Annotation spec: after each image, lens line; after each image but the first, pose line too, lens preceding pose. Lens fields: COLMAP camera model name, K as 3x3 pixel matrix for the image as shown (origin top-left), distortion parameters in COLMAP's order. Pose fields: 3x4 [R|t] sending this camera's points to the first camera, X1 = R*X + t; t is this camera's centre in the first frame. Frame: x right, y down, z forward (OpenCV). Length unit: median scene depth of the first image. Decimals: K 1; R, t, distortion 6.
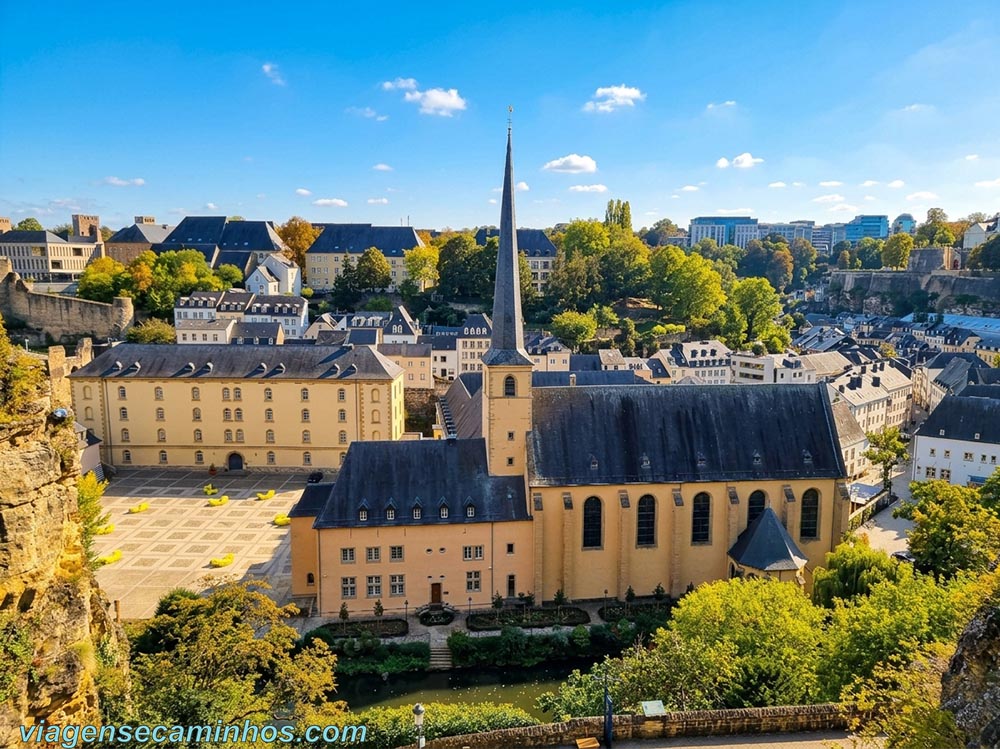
lens RADIAL K [[747.1, 0, 500.0], [0, 747.1, 374.5], [0, 0, 1]] dist [0.048496, -0.000728]
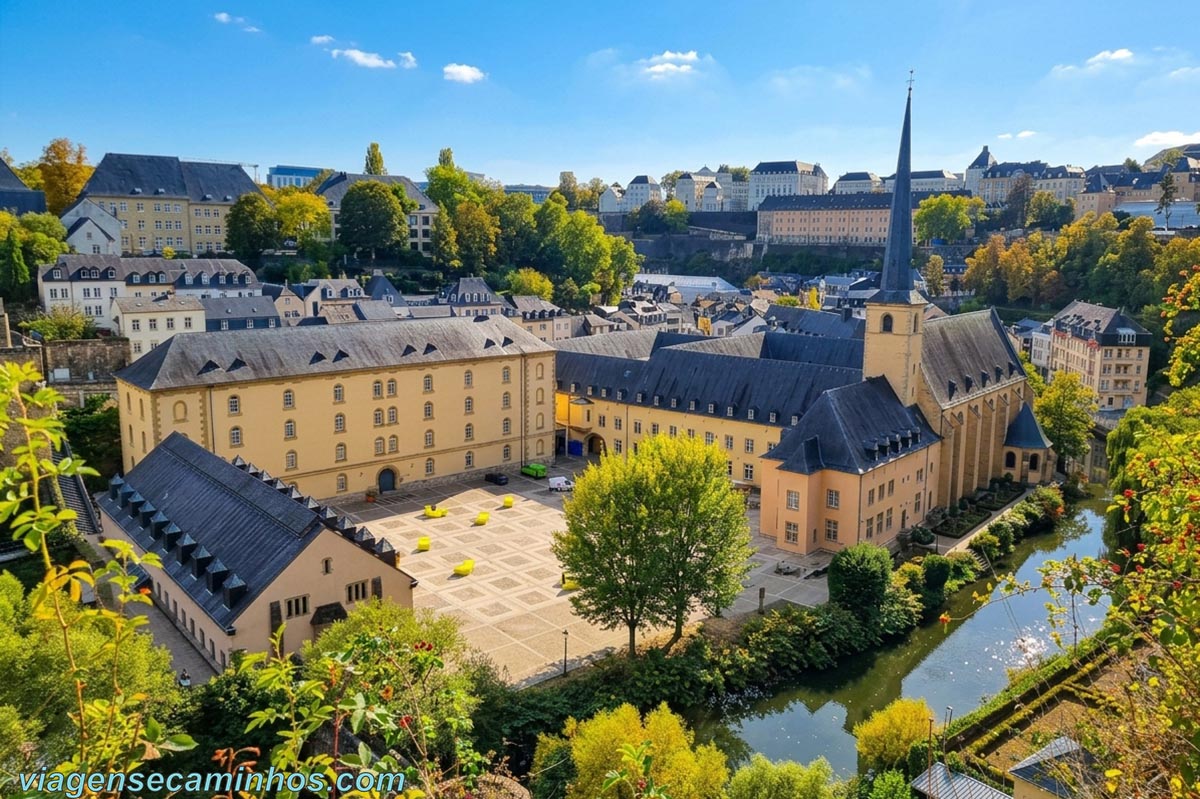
lens RADIAL K [[902.6, 0, 600.0], [0, 902.6, 399.5], [0, 0, 1]] dist [0.004183, -0.000655]
pose [[0.744109, -0.120326, 0.657132, -0.781522], [0.093830, 0.992719, 0.075526, -0.009953], [-0.661436, 0.005459, 0.749982, 0.204440]]
